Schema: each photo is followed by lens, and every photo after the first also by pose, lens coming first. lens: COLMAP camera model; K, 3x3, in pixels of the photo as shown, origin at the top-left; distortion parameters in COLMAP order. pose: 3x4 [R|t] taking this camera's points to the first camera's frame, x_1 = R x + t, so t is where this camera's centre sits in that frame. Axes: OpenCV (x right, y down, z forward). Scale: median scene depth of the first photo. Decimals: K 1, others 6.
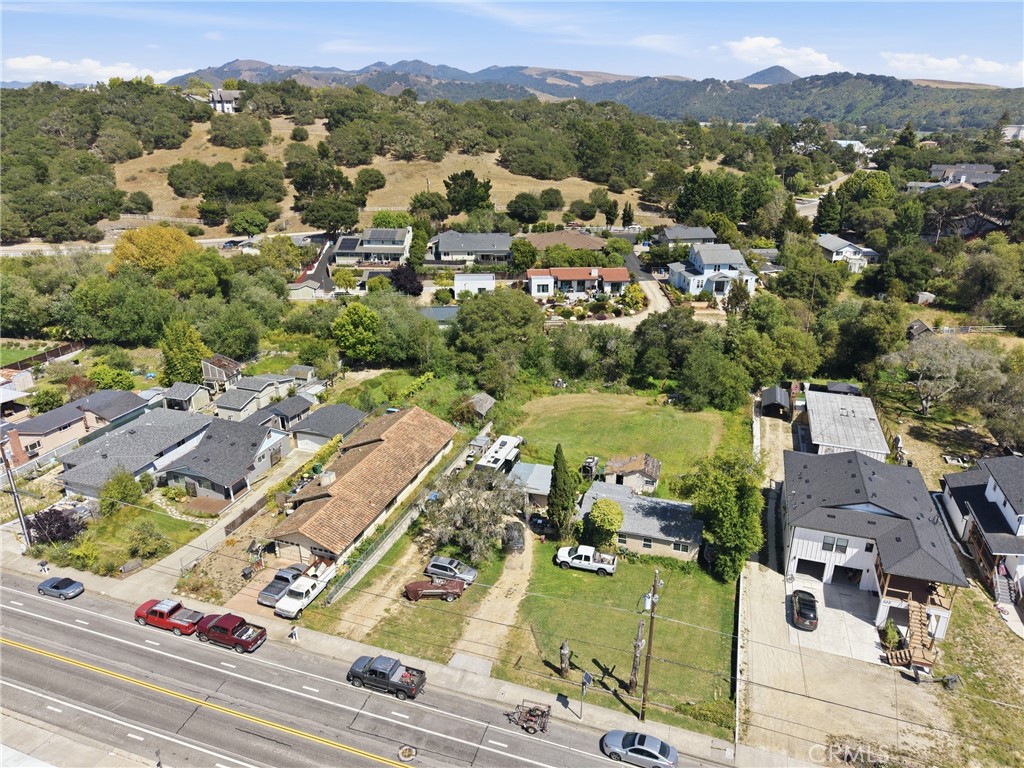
lens RADIAL K [[684.8, 0, 510.6], [0, 684.8, 384.0], [0, 0, 1]] dist [0.023116, -0.022921]
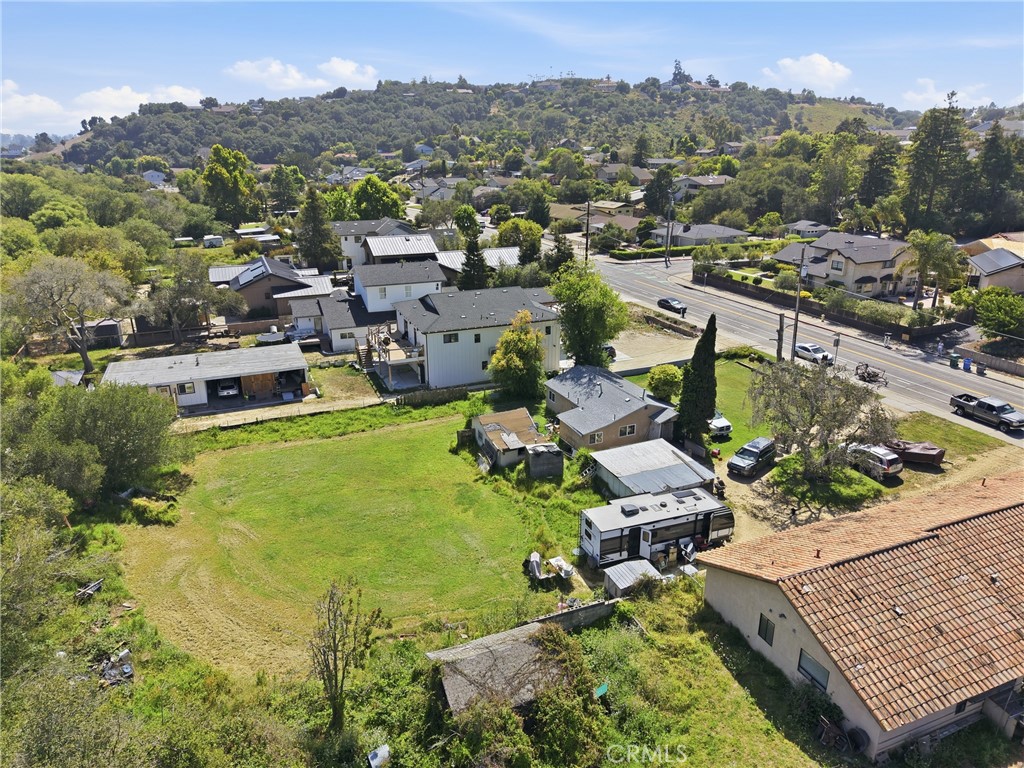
lens RADIAL K [[683.1, 0, 512.0], [0, 683.1, 384.0], [0, 0, 1]] dist [0.041214, -0.050512]
pose [[-0.662891, -0.247087, 0.706769, -0.230108], [0.279343, 0.794194, 0.539652, -0.220456], [-0.694653, 0.555161, -0.457442, 1.043789]]
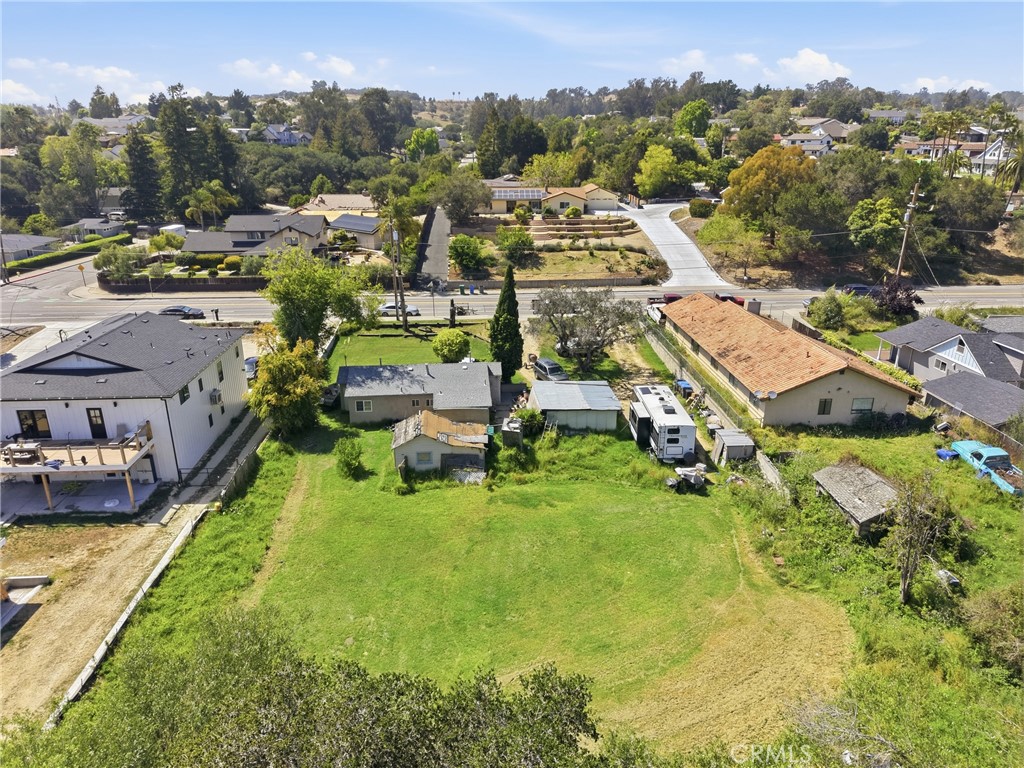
lens RADIAL K [[683.1, 0, 512.0], [0, 683.1, 384.0], [0, 0, 1]] dist [0.041214, -0.050512]
pose [[-0.927615, 0.129859, -0.350239, 0.258878], [-0.132988, 0.761380, 0.634519, -0.229514], [0.349063, 0.635167, -0.688998, 1.133913]]
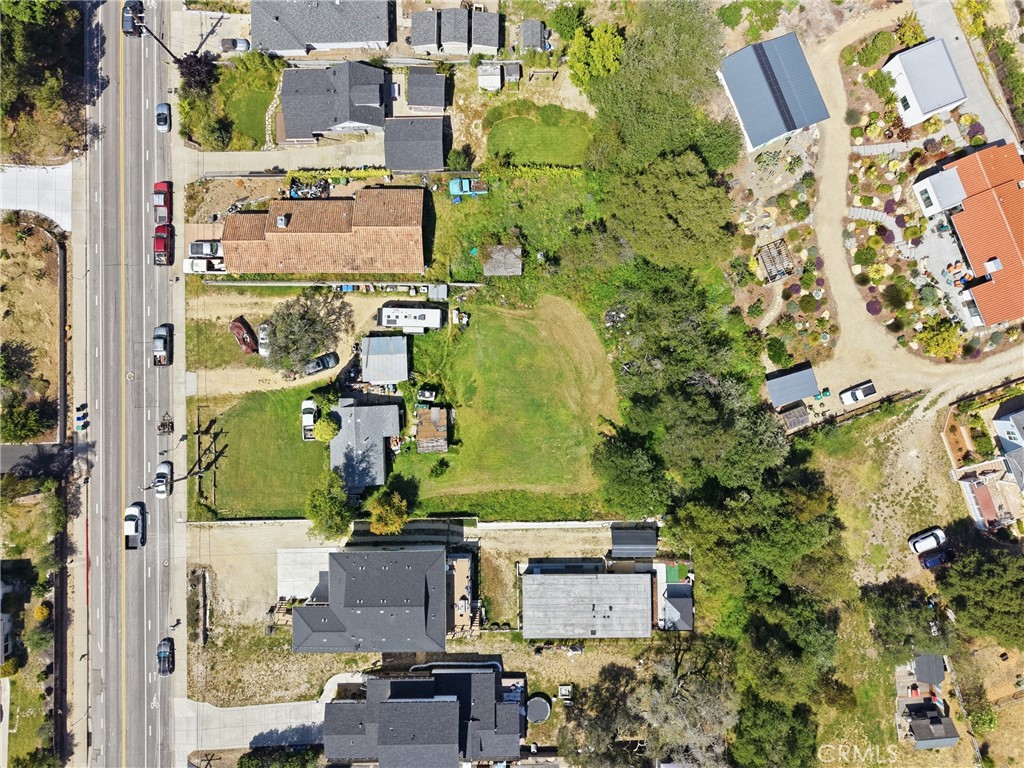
lens RADIAL K [[684.8, 0, 510.6], [0, 684.8, 384.0], [0, 0, 1]] dist [0.023116, -0.022921]
pose [[0.331414, 0.943325, -0.017421, 0.138089], [-0.343882, 0.137968, 0.928822, -0.854078], [0.878584, -0.301834, 0.370117, 0.576771]]
